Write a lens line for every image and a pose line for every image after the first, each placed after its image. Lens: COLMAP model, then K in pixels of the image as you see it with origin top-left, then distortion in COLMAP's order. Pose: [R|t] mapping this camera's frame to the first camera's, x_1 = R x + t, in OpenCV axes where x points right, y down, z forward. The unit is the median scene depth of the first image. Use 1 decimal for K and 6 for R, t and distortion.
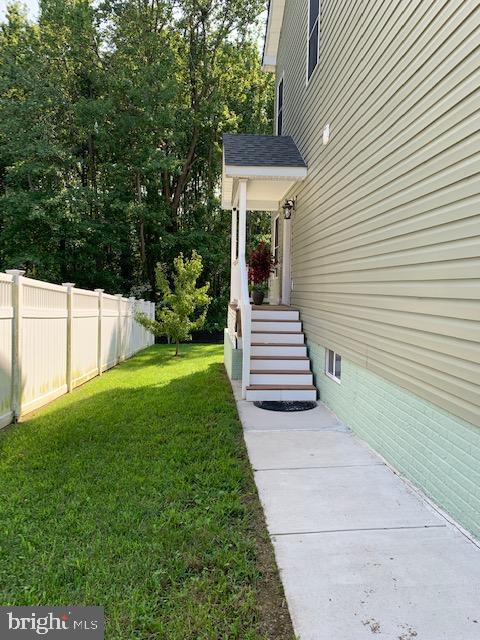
lens RADIAL K [[488.3, 0, 240.0], [0, 488.3, 320.0], [0, 0, 1]] dist [0.072383, -0.104526]
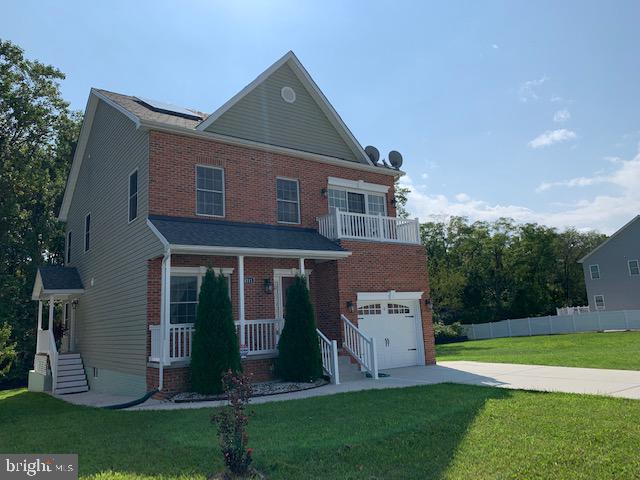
lens RADIAL K [[488.3, 0, 320.0], [0, 488.3, 240.0], [0, 0, 1]] dist [0.072383, -0.104526]
pose [[0.841928, 0.031298, 0.538681, -0.158270], [0.100613, 0.971702, -0.213711, 0.058919], [-0.530126, 0.234127, 0.814955, -1.278400]]
